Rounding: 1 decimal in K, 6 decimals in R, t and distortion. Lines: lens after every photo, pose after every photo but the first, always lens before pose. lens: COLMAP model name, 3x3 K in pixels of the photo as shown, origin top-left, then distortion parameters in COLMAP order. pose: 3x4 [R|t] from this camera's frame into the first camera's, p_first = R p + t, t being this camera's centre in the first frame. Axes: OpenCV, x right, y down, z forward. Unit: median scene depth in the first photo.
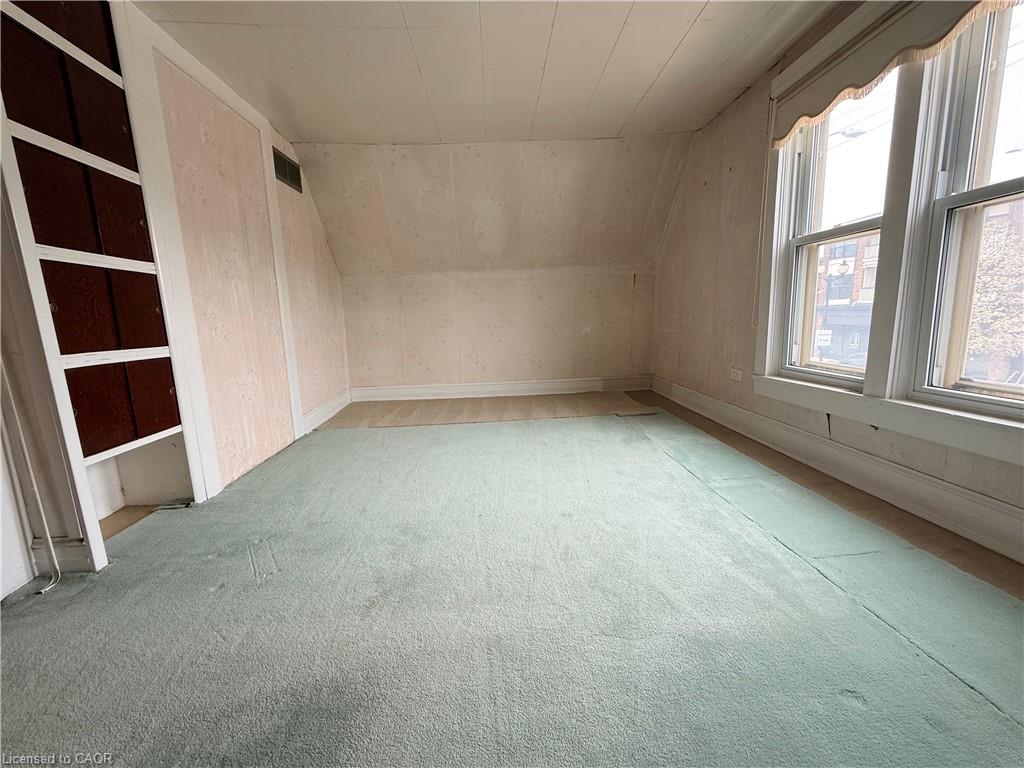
lens RADIAL K [[416.8, 0, 506.5], [0, 416.8, 385.0], [0, 0, 1]] dist [-0.000561, -0.000833]
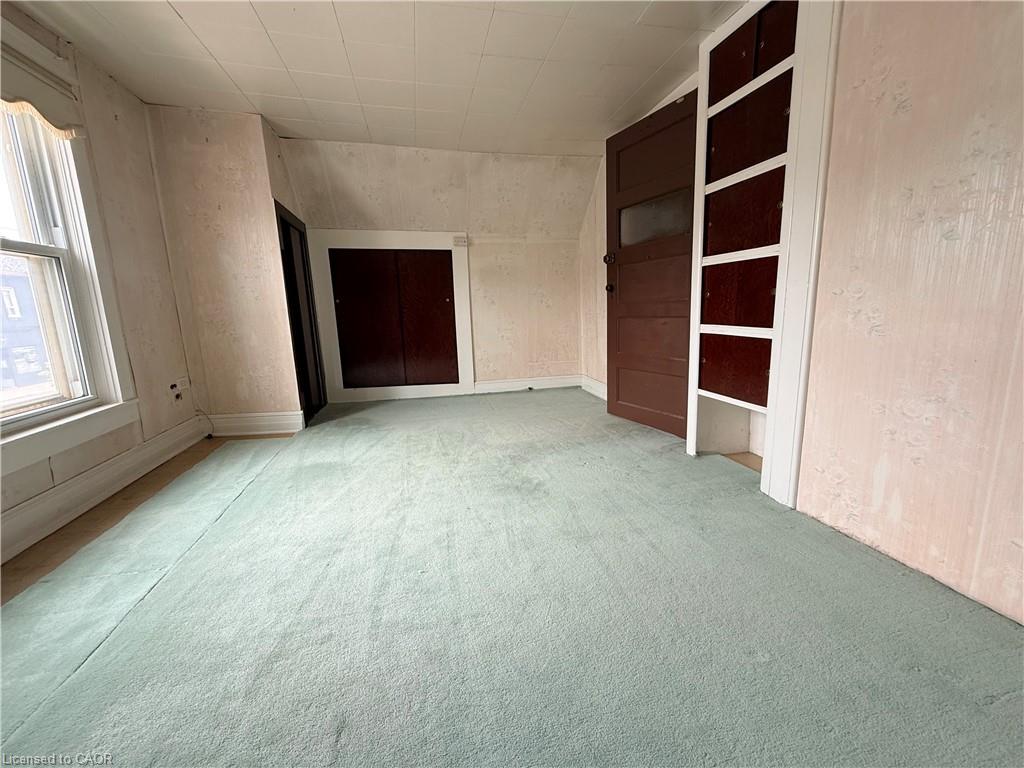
lens RADIAL K [[416.8, 0, 510.1], [0, 416.8, 383.1], [0, 0, 1]] dist [-0.000561, -0.000833]
pose [[-0.981432, 0.094100, -0.167145, -0.017952], [0.032135, 0.939742, 0.340370, -0.279922], [0.189102, 0.328679, -0.925317, 1.571194]]
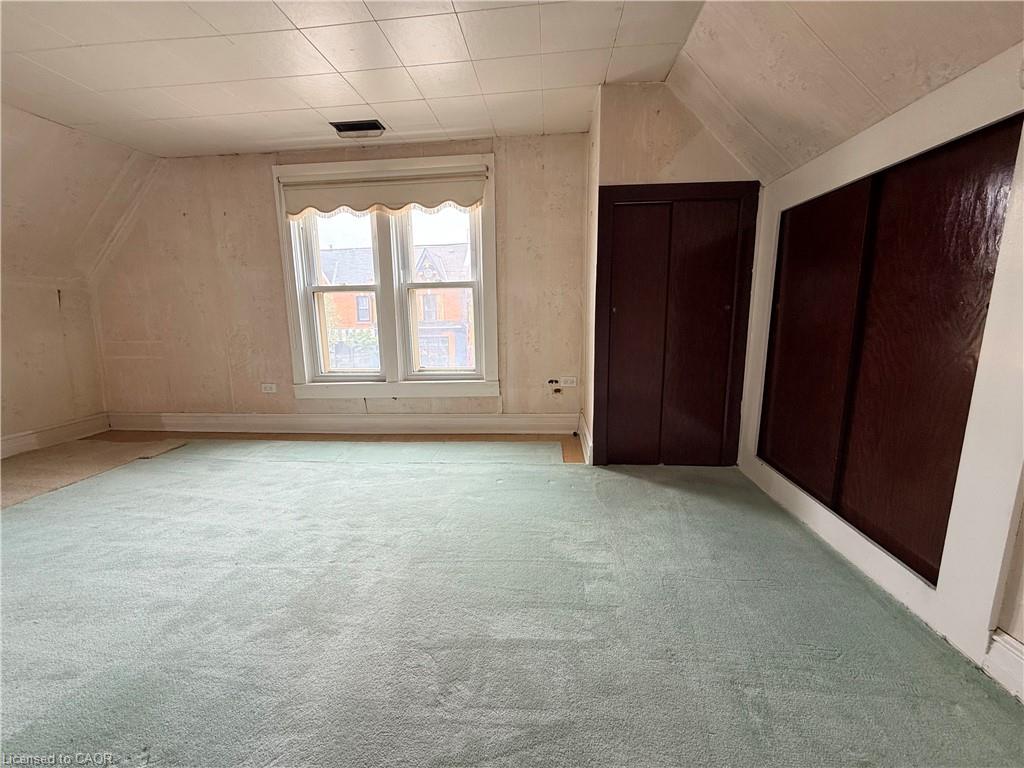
lens RADIAL K [[416.8, 0, 507.8], [0, 416.8, 386.7], [0, 0, 1]] dist [-0.000561, -0.000833]
pose [[0.138297, -0.143100, 0.979998, -0.718751], [0.173900, 0.977642, 0.118215, -0.068722], [-0.975004, 0.154073, 0.160090, 0.166969]]
